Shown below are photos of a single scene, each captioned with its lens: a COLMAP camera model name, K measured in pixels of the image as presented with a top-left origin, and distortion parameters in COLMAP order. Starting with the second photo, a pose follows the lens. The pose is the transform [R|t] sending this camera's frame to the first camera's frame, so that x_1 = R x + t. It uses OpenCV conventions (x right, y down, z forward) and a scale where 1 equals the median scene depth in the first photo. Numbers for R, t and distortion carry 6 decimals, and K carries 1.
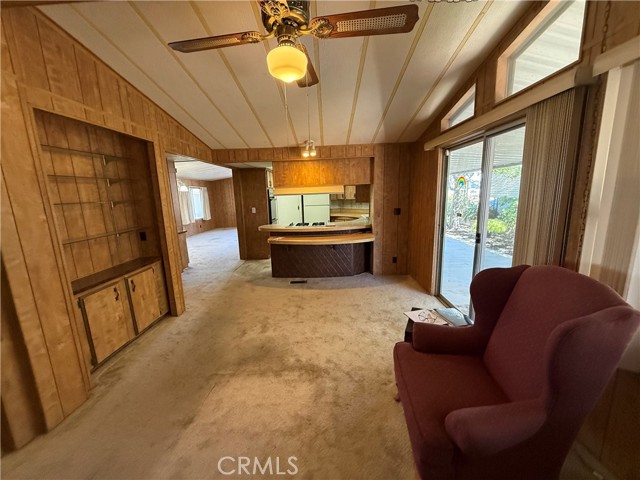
lens RADIAL K [[255.3, 0, 318.3], [0, 255.3, 239.9], [0, 0, 1]] dist [0.000405, 0.000142]
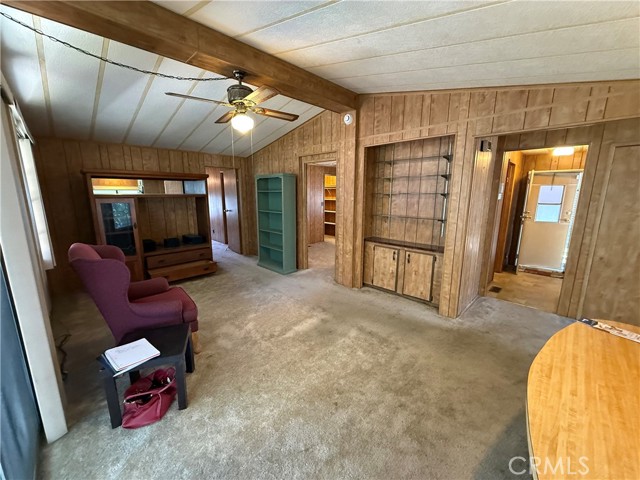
lens RADIAL K [[255.3, 0, 318.3], [0, 255.3, 239.9], [0, 0, 1]] dist [0.000405, 0.000142]
pose [[-0.680314, 0.167372, -0.713554, 0.321422], [-0.112512, 0.938187, 0.327333, -0.181643], [0.724234, 0.302972, -0.619430, 0.919671]]
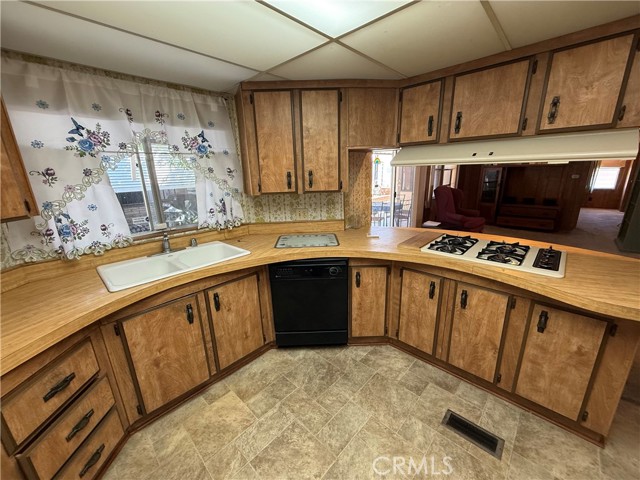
lens RADIAL K [[255.3, 0, 318.3], [0, 255.3, 239.9], [0, 0, 1]] dist [0.000405, 0.000142]
pose [[-0.740841, -0.124833, 0.659978, -0.117437], [0.172587, 0.914210, 0.366653, -0.282932], [-0.649129, 0.385535, -0.655739, 1.608245]]
